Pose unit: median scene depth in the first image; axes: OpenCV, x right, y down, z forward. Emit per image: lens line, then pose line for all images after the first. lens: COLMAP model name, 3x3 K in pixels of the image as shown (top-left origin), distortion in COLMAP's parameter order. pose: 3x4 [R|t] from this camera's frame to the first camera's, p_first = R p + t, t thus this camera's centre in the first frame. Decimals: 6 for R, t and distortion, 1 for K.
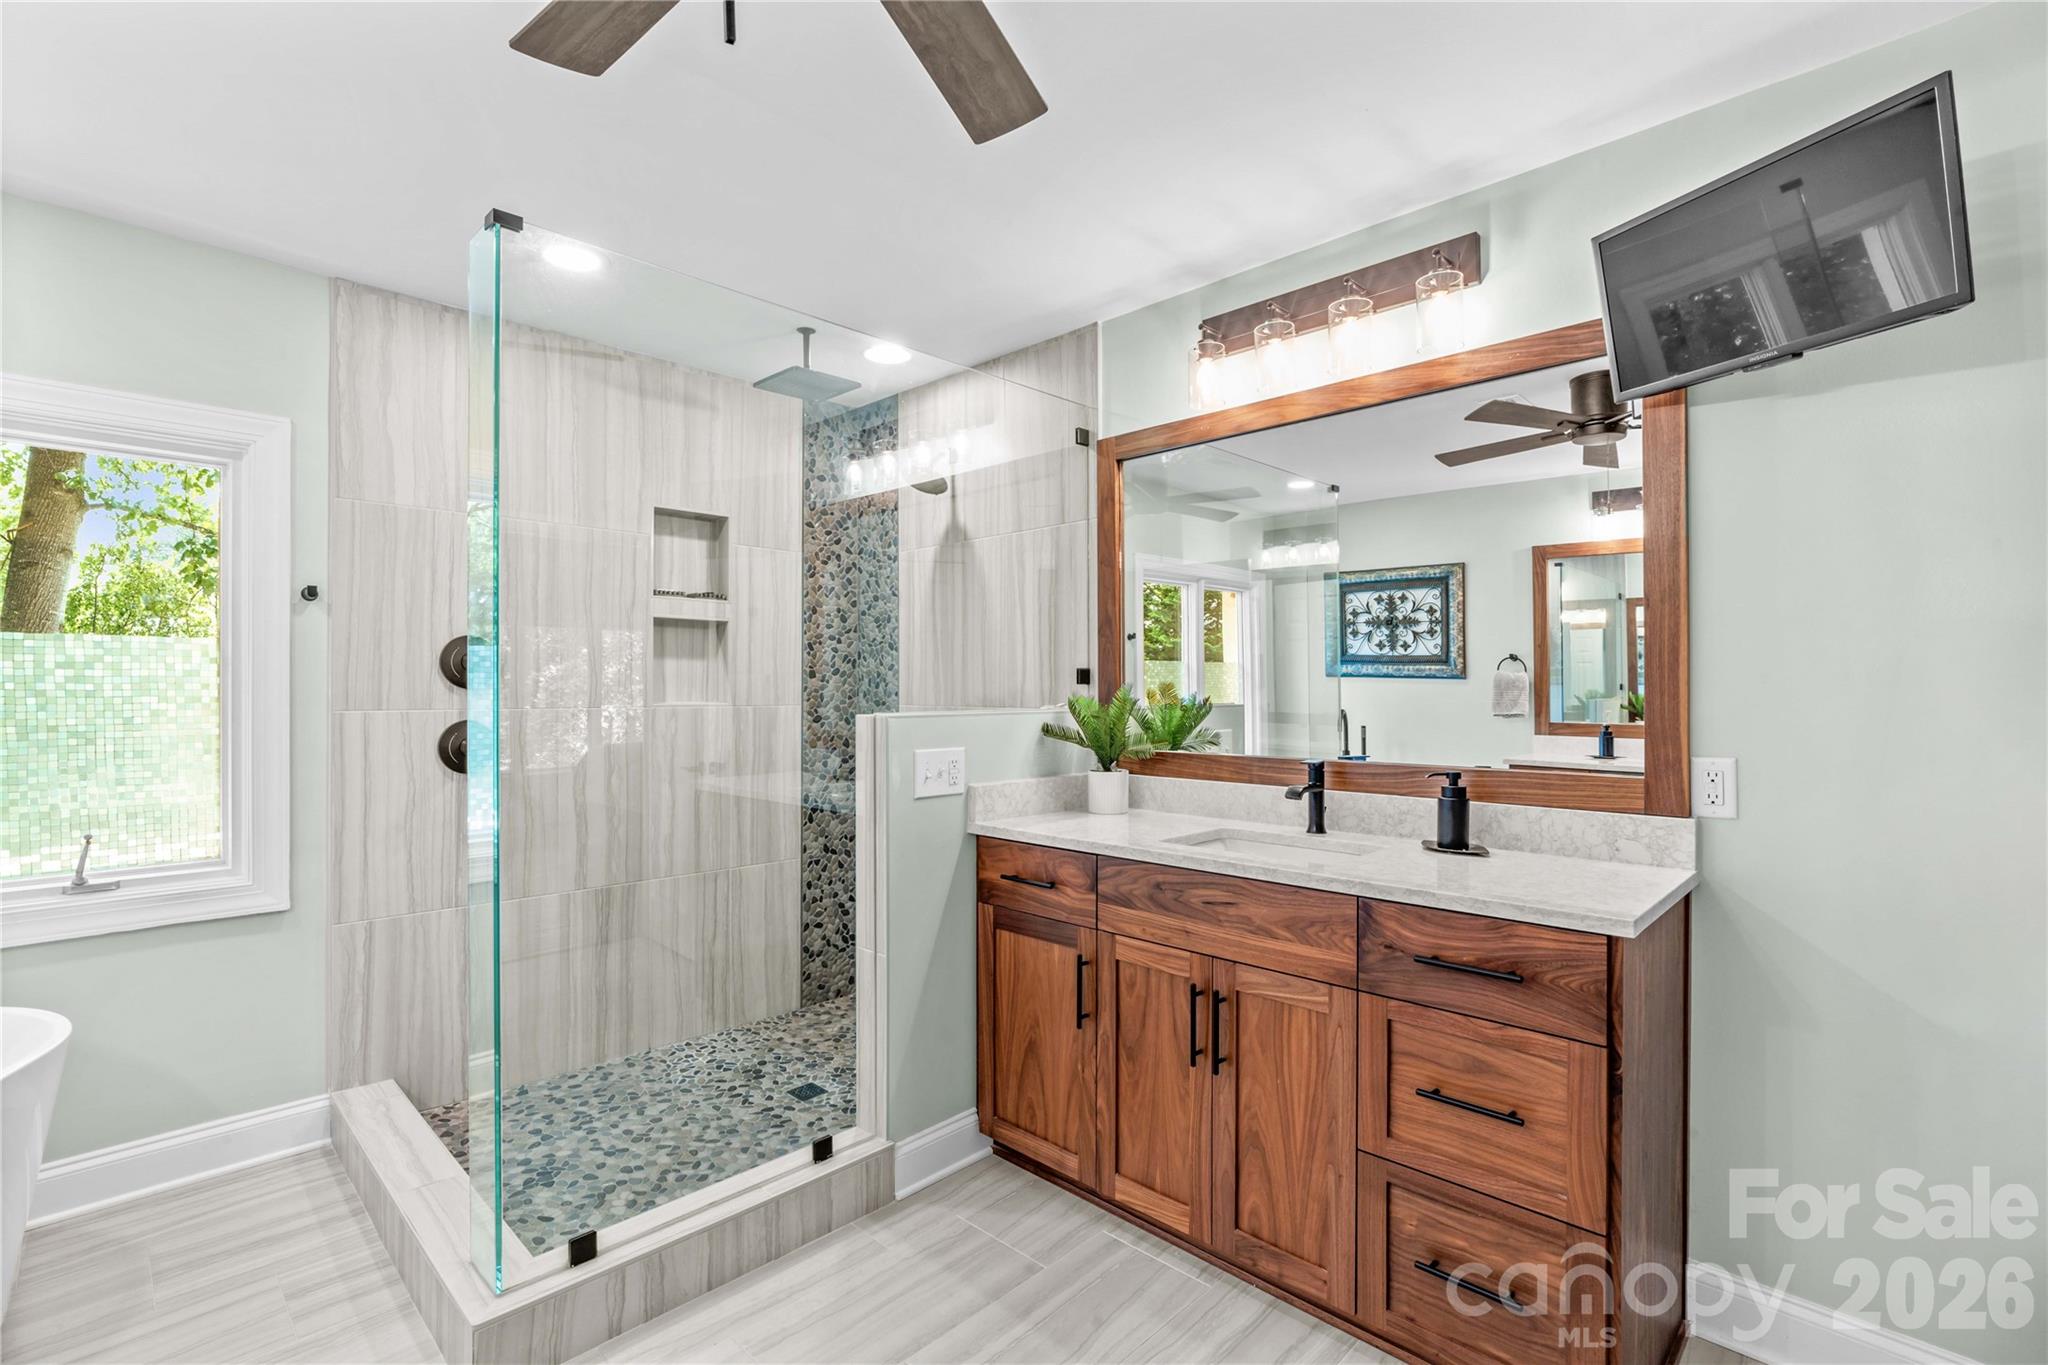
lens RADIAL K [[939.7, 0, 1016.3], [0, 939.7, 683.5], [0, 0, 1]] dist [-0.006266, 0.000562]
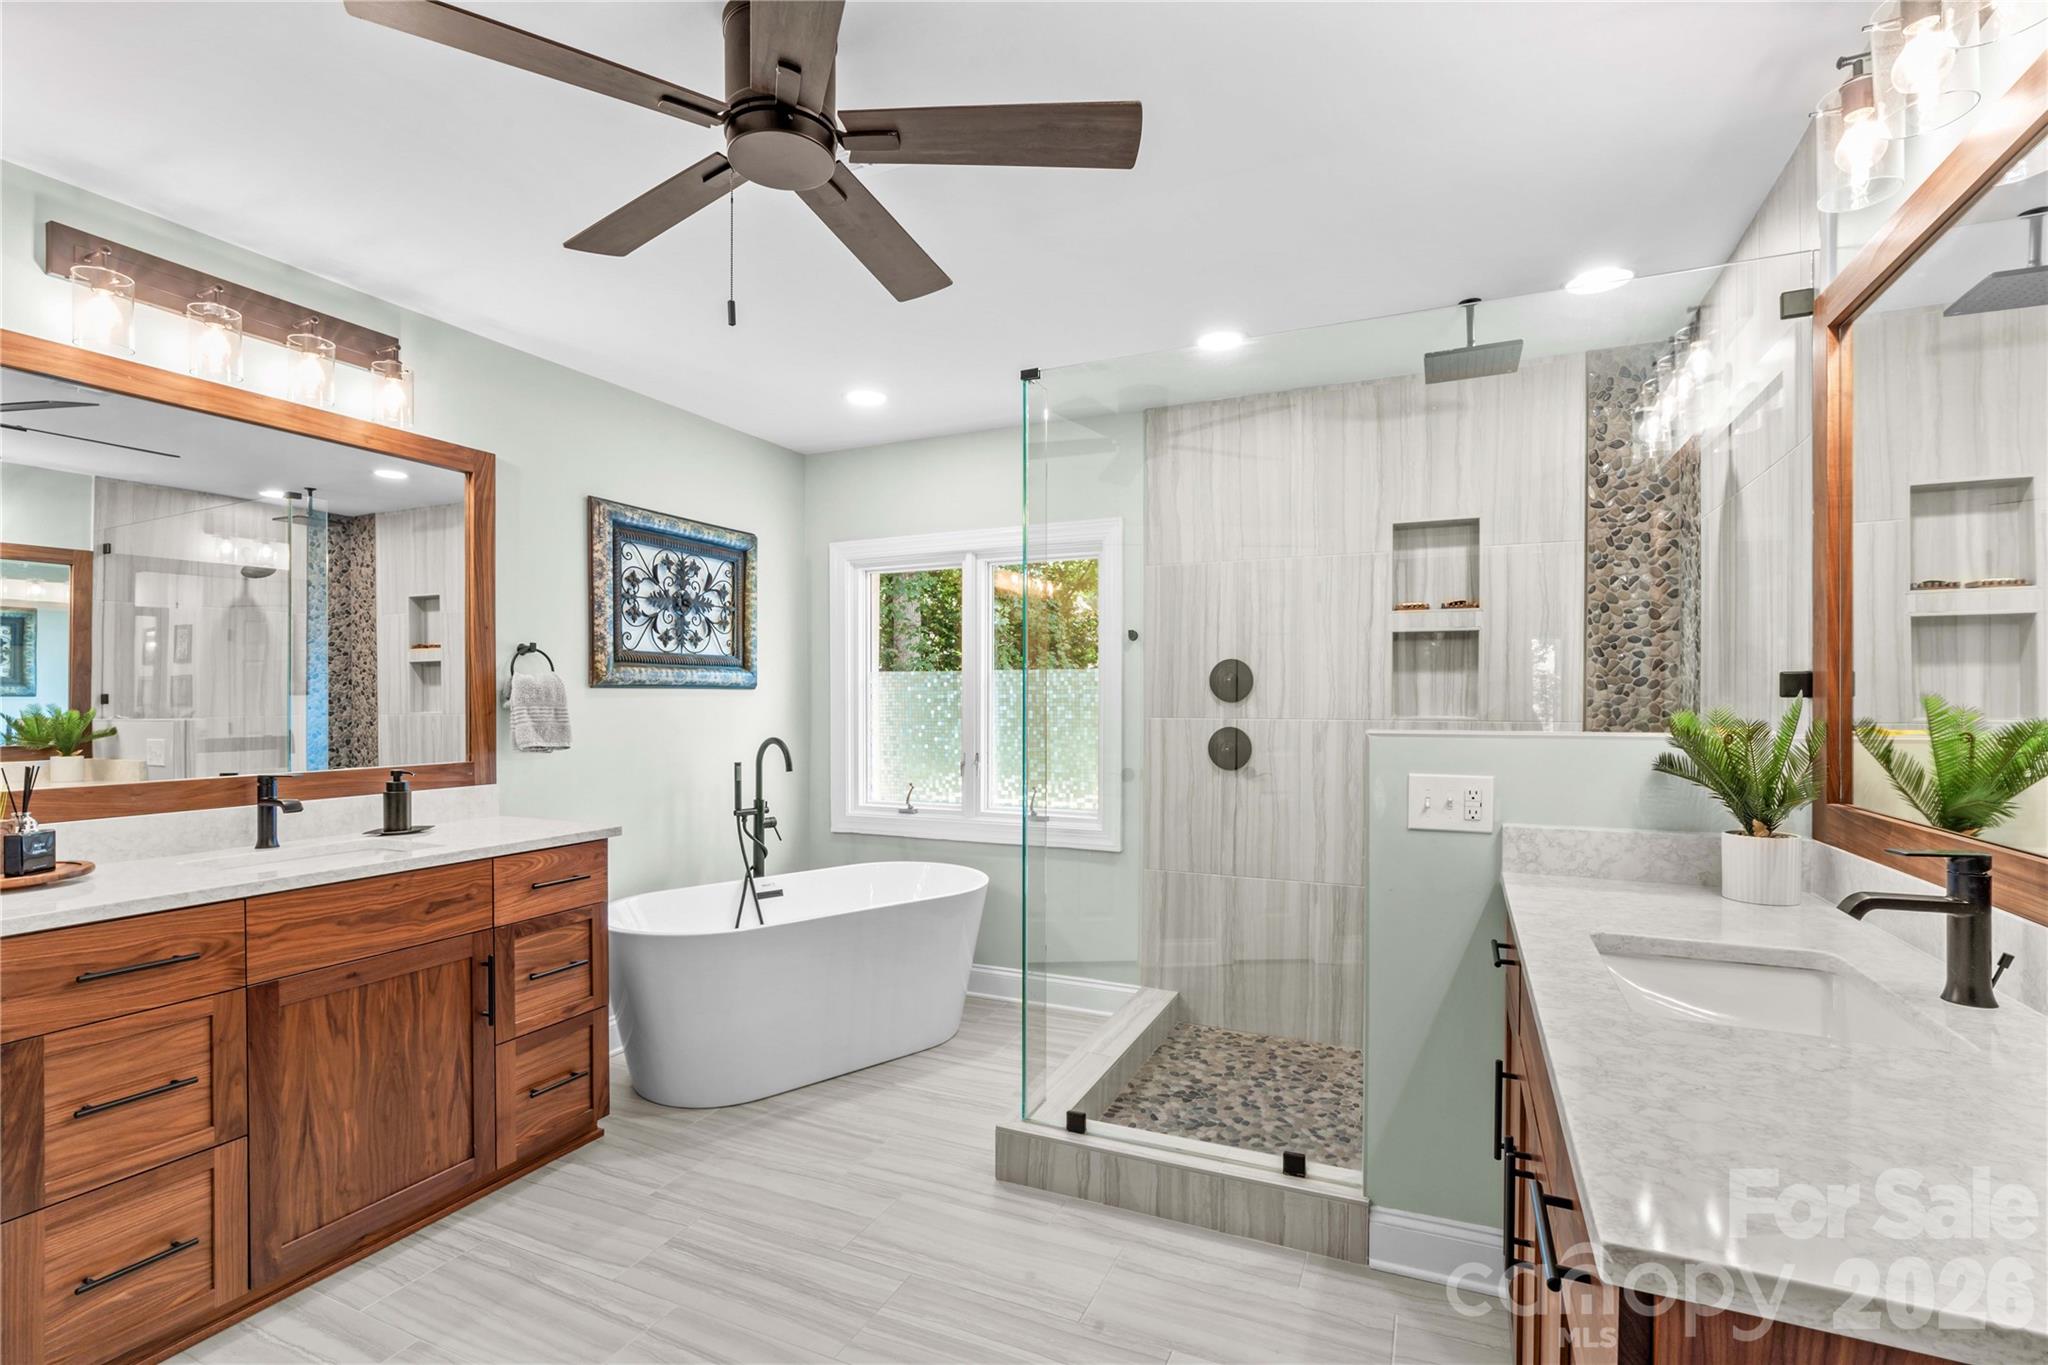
lens RADIAL K [[942.3, 0, 1022.4], [0, 942.3, 710.8], [0, 0, 1]] dist [-0.004325, -0.000057]
pose [[0.348029, 0.009731, -0.937433, 0.515673], [0.001195, 0.999941, 0.010824, 0.003555], [0.937483, -0.004887, 0.347996, 0.317946]]
